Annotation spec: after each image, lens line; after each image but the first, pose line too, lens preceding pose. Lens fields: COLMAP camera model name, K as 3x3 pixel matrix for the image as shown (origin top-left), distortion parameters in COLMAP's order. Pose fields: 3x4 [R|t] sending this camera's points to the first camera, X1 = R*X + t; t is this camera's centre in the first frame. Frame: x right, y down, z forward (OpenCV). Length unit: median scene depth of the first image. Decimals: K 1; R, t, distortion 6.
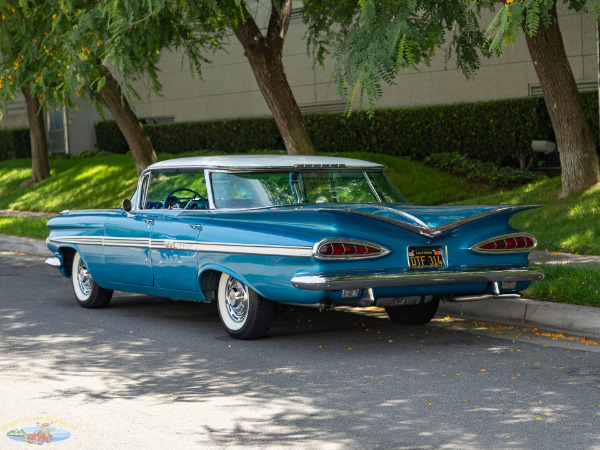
lens RADIAL K [[1683.4, 0, 292.2], [0, 1683.4, 225.1], [0, 0, 1]] dist [0.102931, 0.112436]
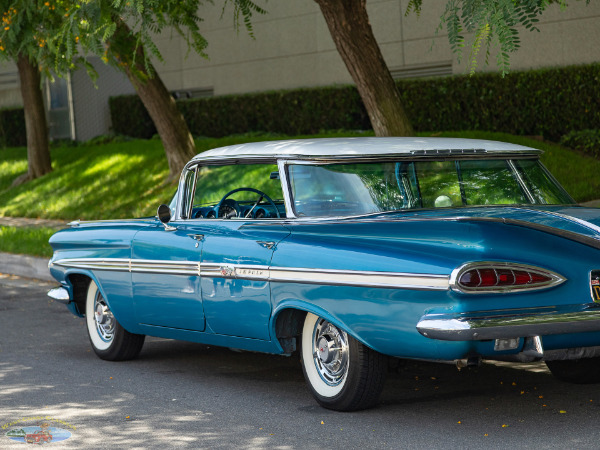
lens RADIAL K [[2131.9, 0, 300.0], [0, 2131.9, 225.0], [0, 0, 1]] dist [0.079554, -0.488983]
pose [[0.999506, -0.016222, -0.026919, -0.017111], [0.016217, 0.999868, -0.000395, -0.005282], [0.026921, -0.000041, 0.999638, 0.115983]]
